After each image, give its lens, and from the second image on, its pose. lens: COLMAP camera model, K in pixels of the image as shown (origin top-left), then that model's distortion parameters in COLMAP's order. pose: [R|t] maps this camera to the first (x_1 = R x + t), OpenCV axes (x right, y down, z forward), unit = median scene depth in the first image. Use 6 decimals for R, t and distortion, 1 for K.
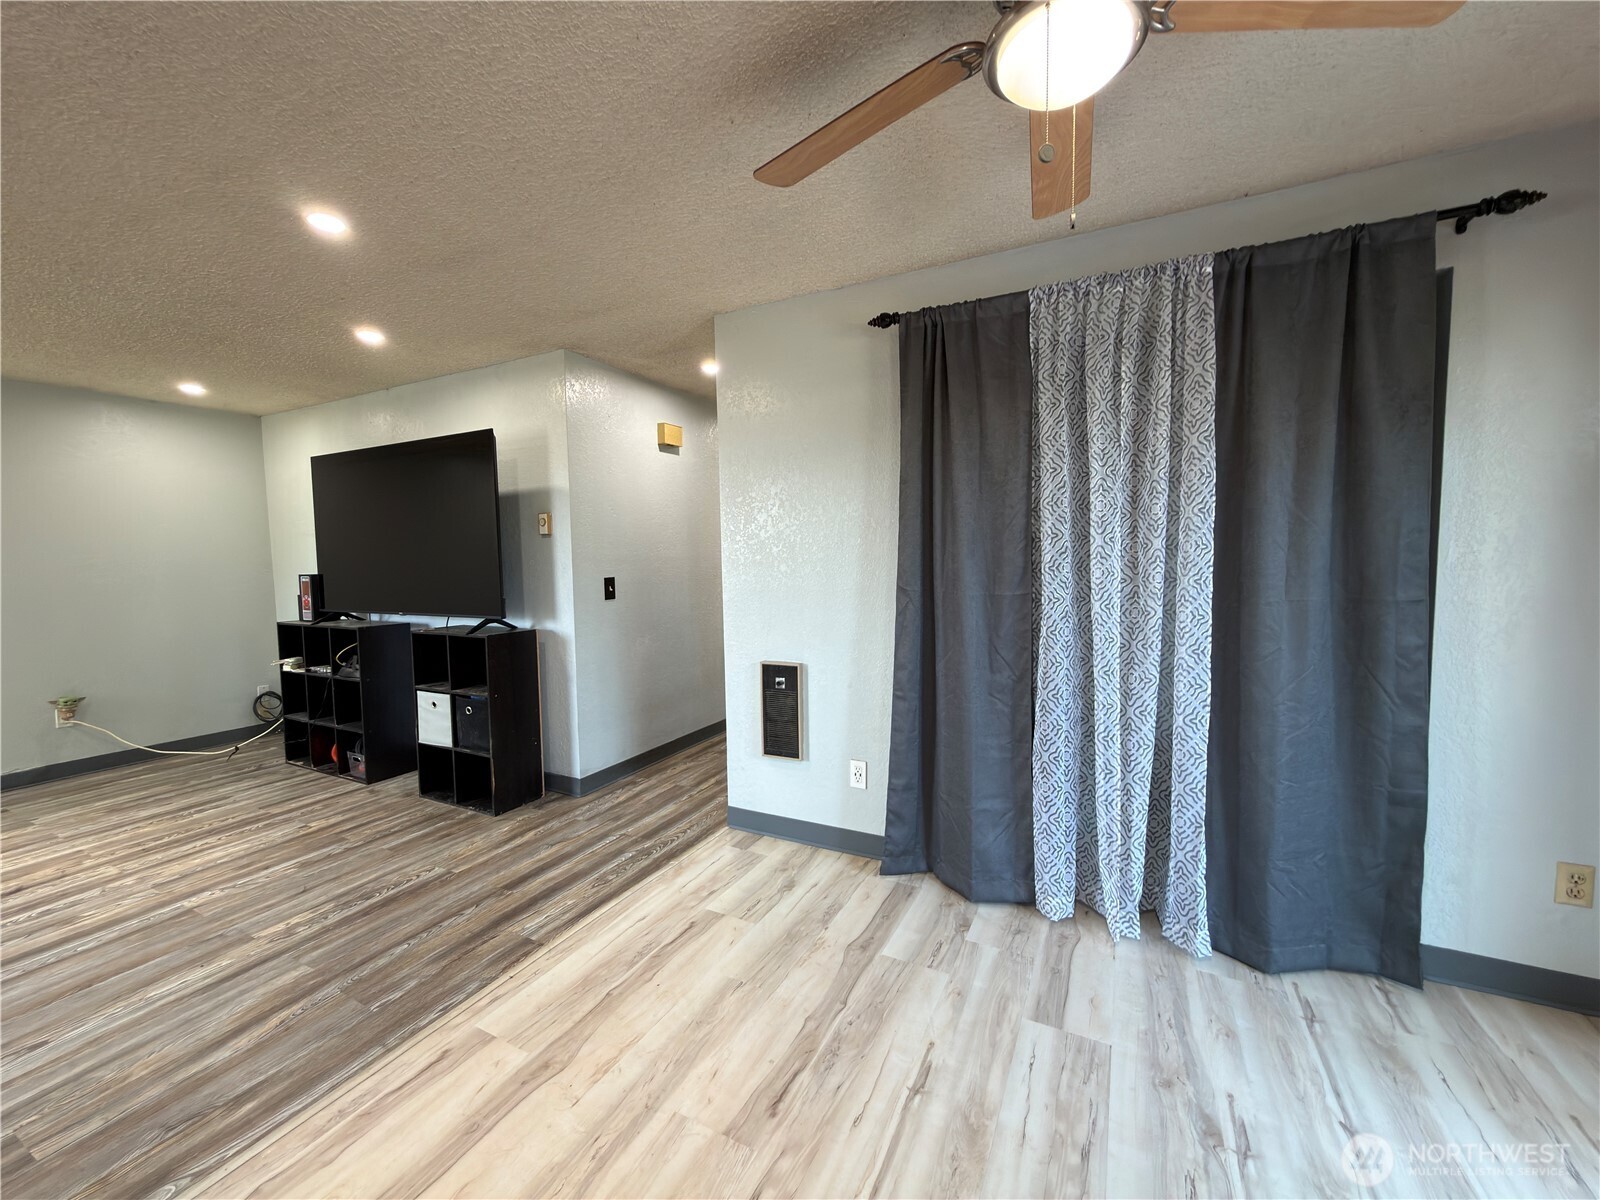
lens RADIAL K [[630.3, 0, 804.8], [0, 630.3, 600.3], [0, 0, 1]] dist [-0.001517, -0.000211]
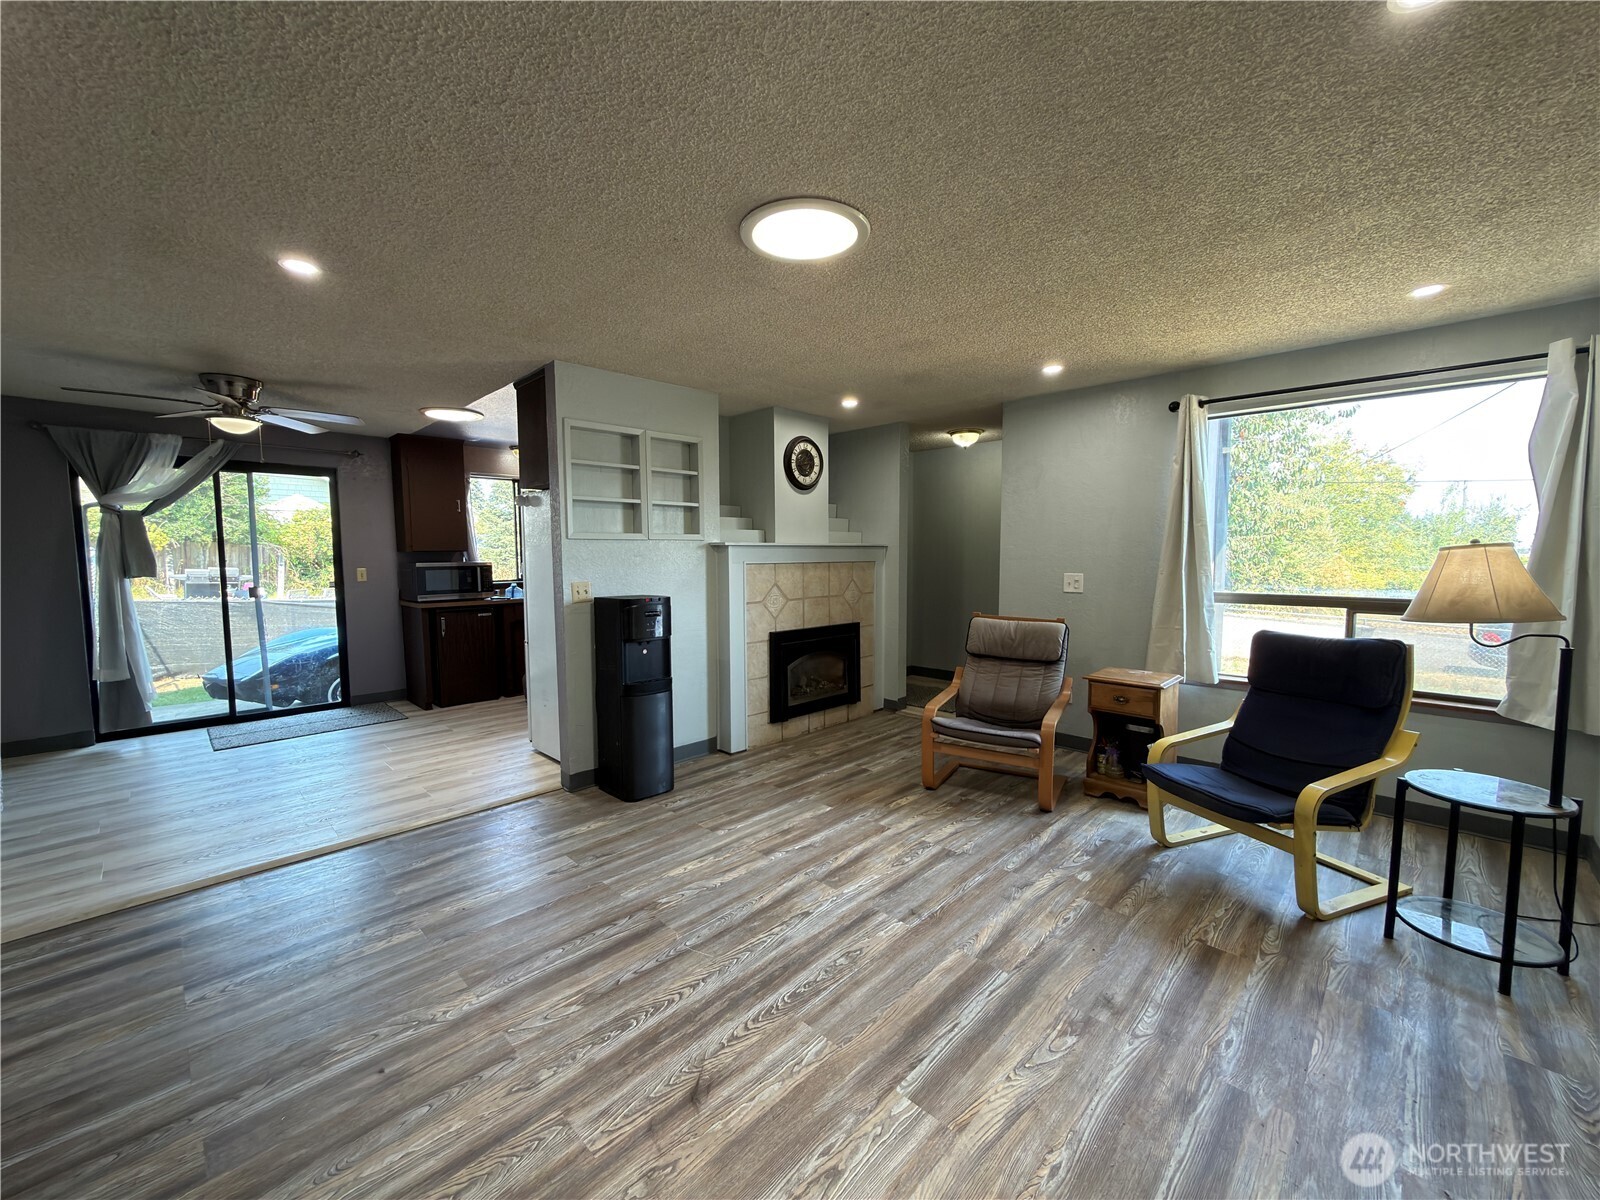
lens RADIAL K [[630.3, 0, 799.3], [0, 630.3, 595.1], [0, 0, 1]] dist [-0.001517, -0.000211]
pose [[-0.953956, -0.005120, 0.299901, -1.424093], [0.037480, 0.989983, 0.136121, -0.096763], [-0.297594, 0.141094, -0.944209, 1.375469]]
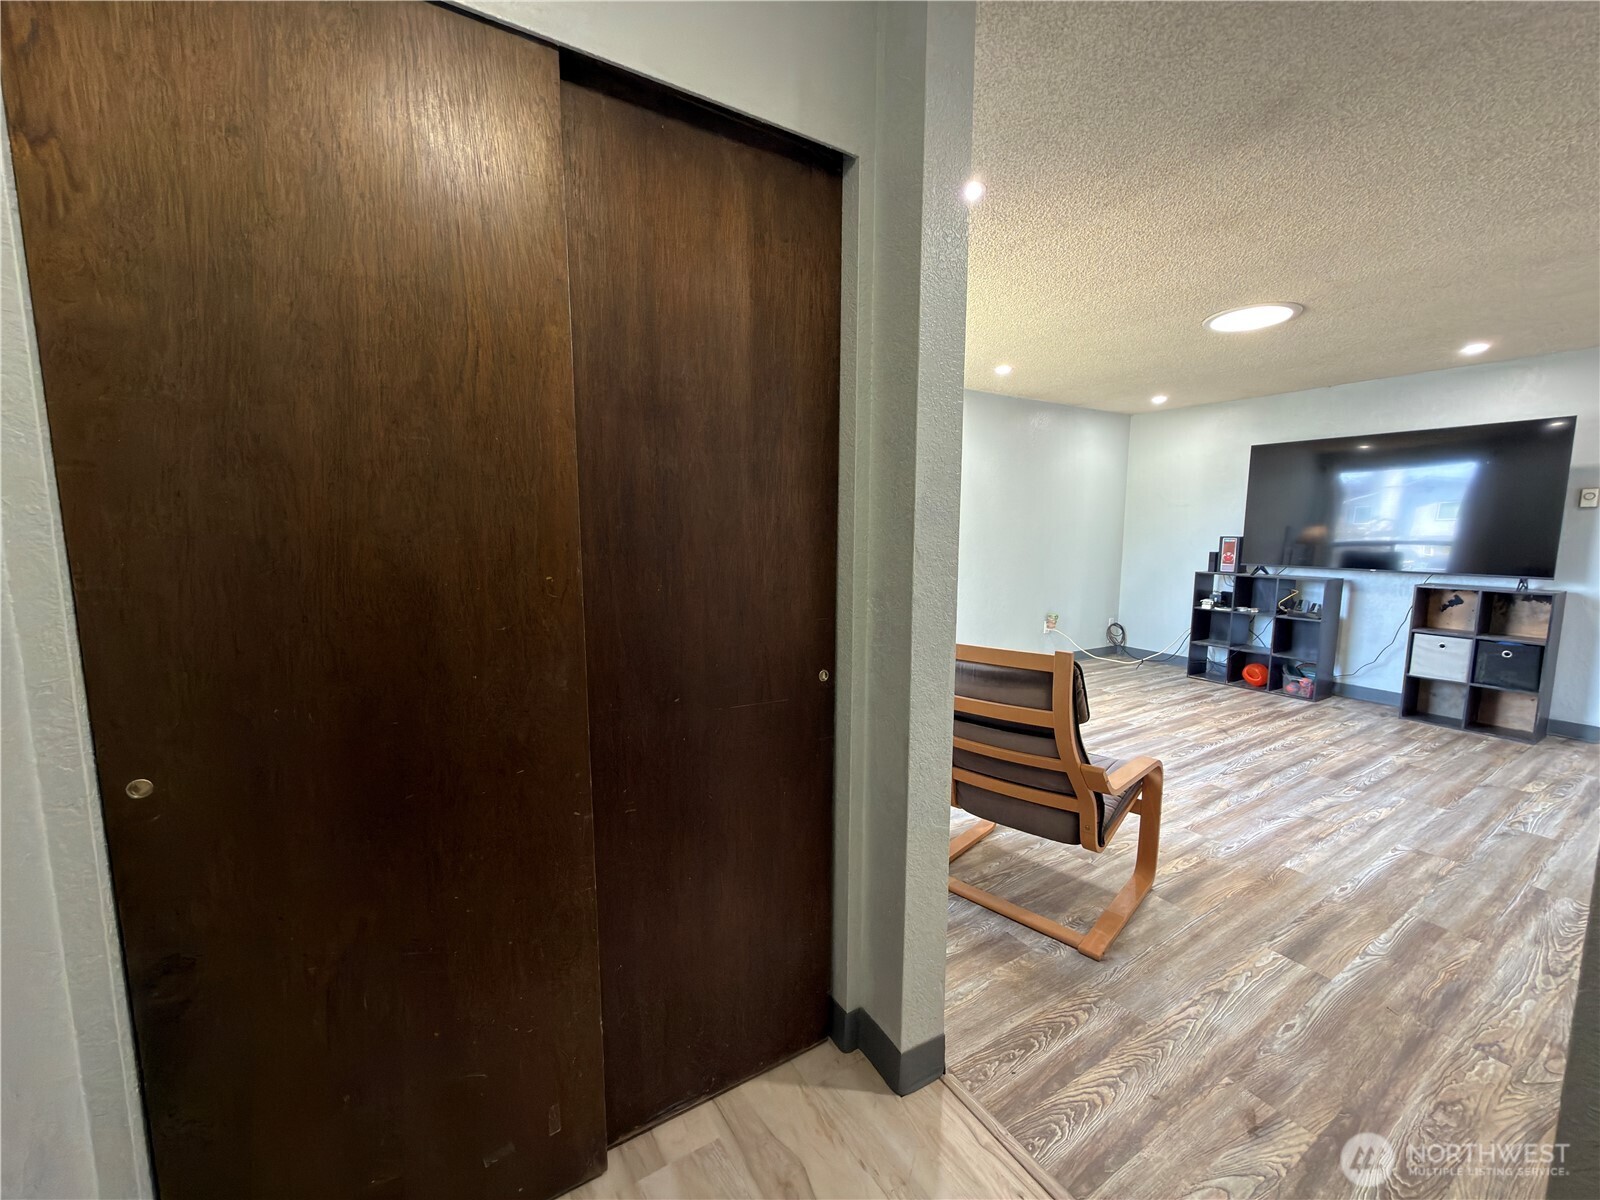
lens RADIAL K [[630.3, 0, 800.5], [0, 630.3, 603.2], [0, 0, 1]] dist [-0.001517, -0.000211]
pose [[0.855966, 0.080089, -0.510791, -1.283400], [-0.052759, 0.996303, 0.067803, 0.081079], [0.514333, -0.031088, 0.857027, -0.850123]]
